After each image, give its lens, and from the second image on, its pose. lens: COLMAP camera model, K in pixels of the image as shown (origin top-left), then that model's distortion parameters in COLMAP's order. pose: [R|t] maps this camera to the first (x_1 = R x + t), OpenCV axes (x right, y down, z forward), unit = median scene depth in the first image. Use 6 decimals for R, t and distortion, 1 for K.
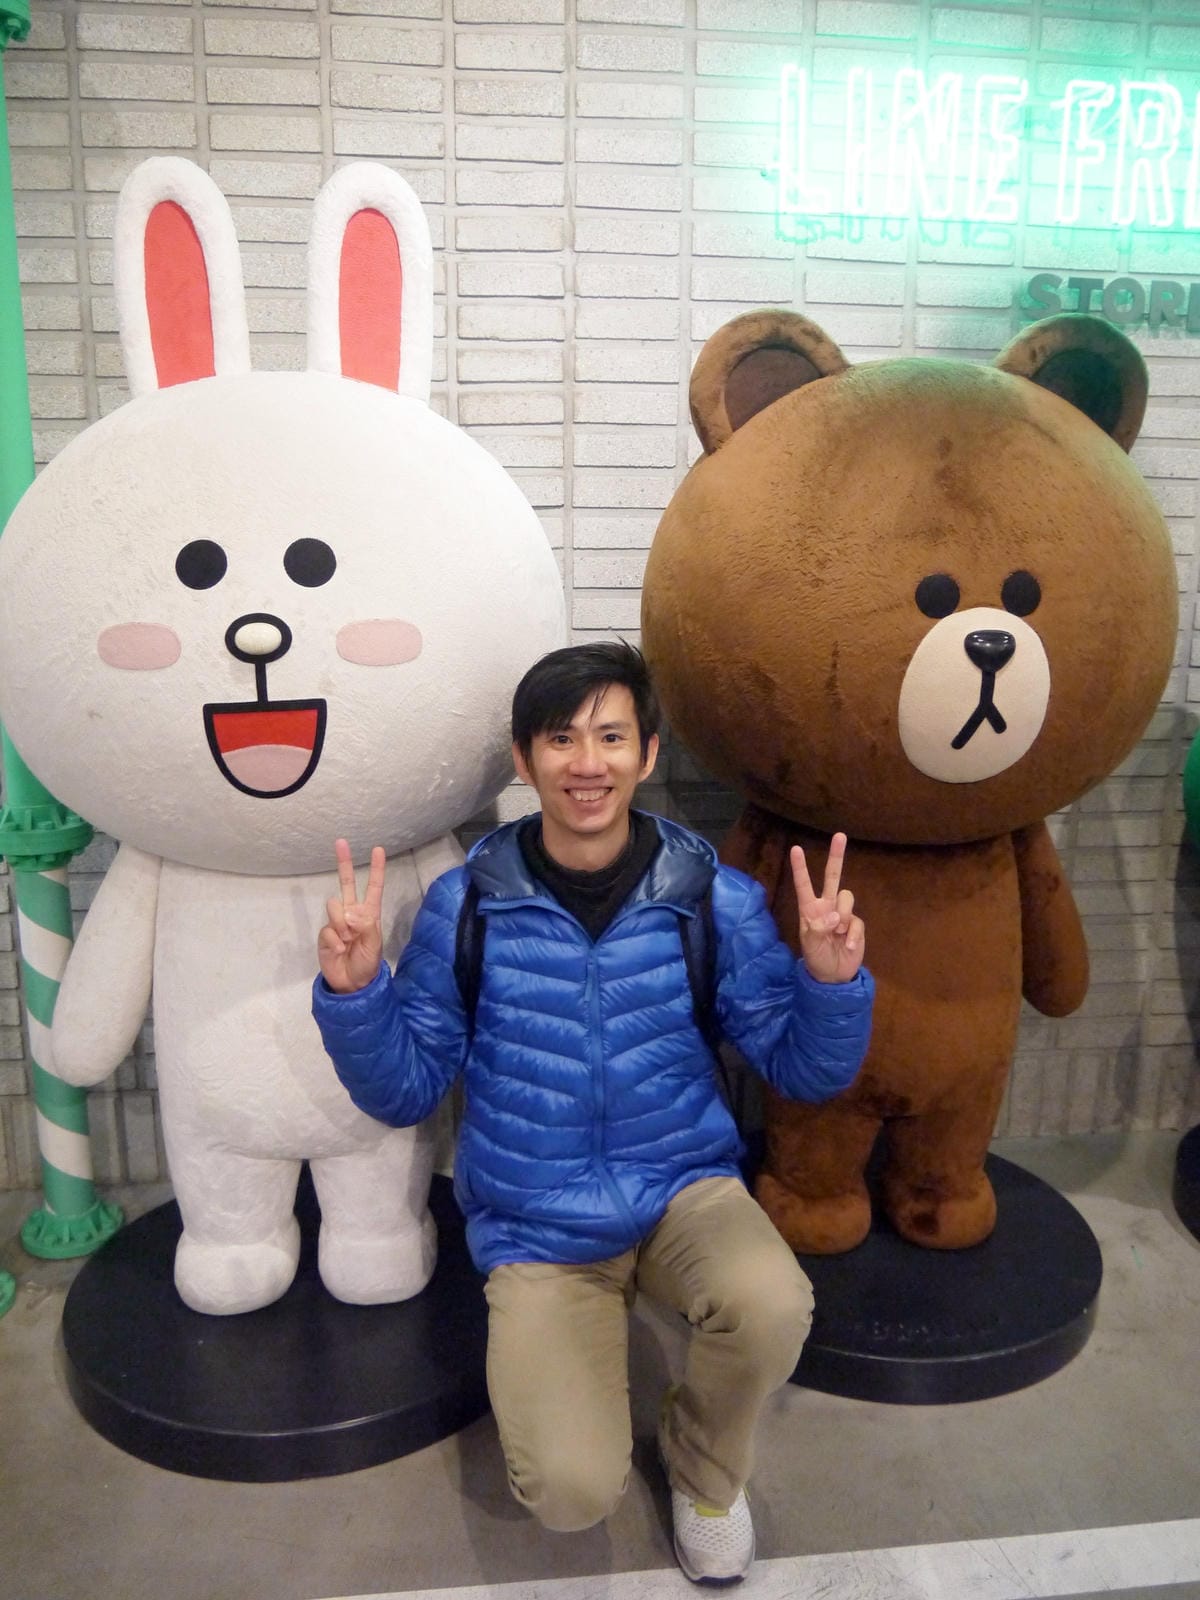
lens RADIAL K [[1299.5, 0, 600.0], [0, 1299.5, 800.0], [0, 0, 1]] dist [-0.006716, -0.006761]
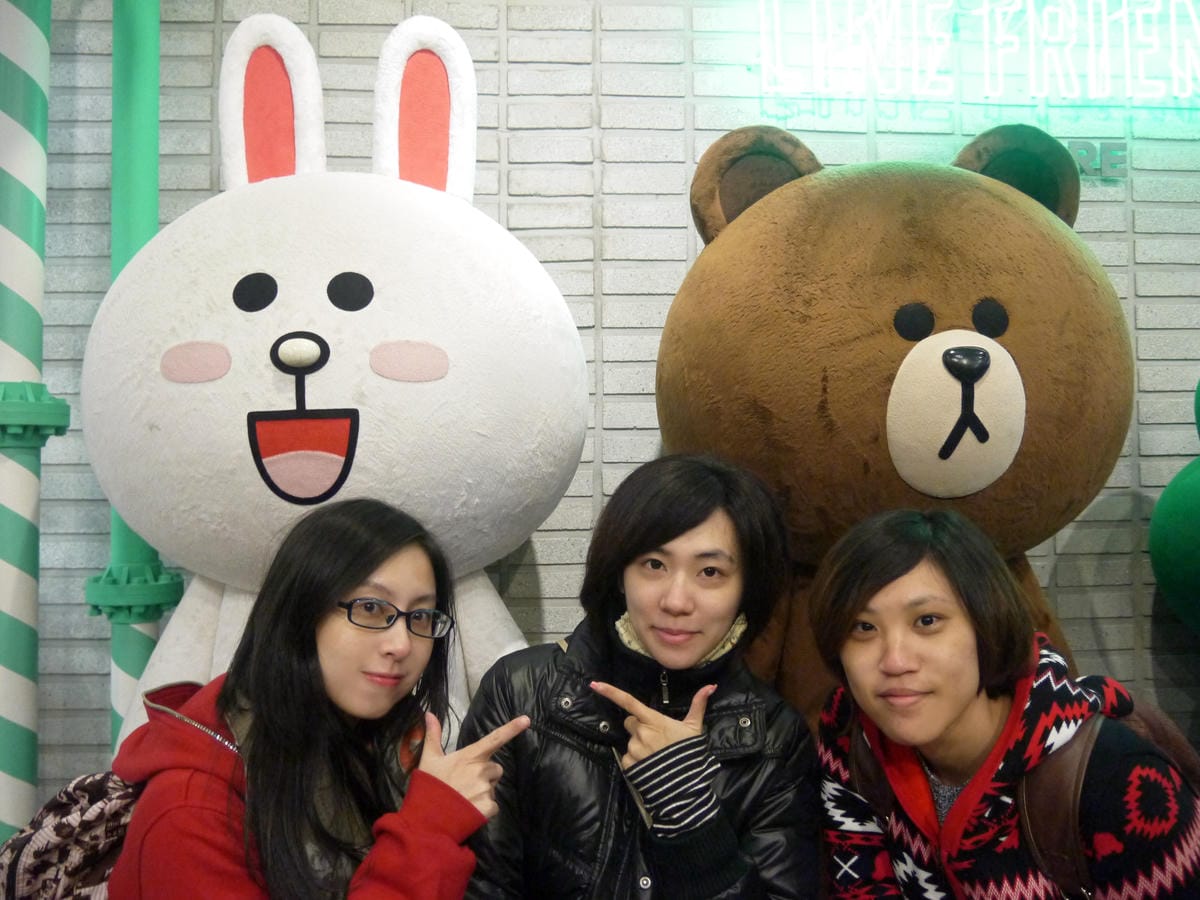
lens RADIAL K [[983.6, 0, 604.9], [0, 983.6, 449.0], [0, 0, 1]] dist [-0.025565, -0.006095]
pose [[0.998530, -0.016720, -0.051550, 0.033942], [0.003729, 0.970158, -0.242446, 0.134026], [0.054066, 0.241897, 0.968794, 0.180758]]
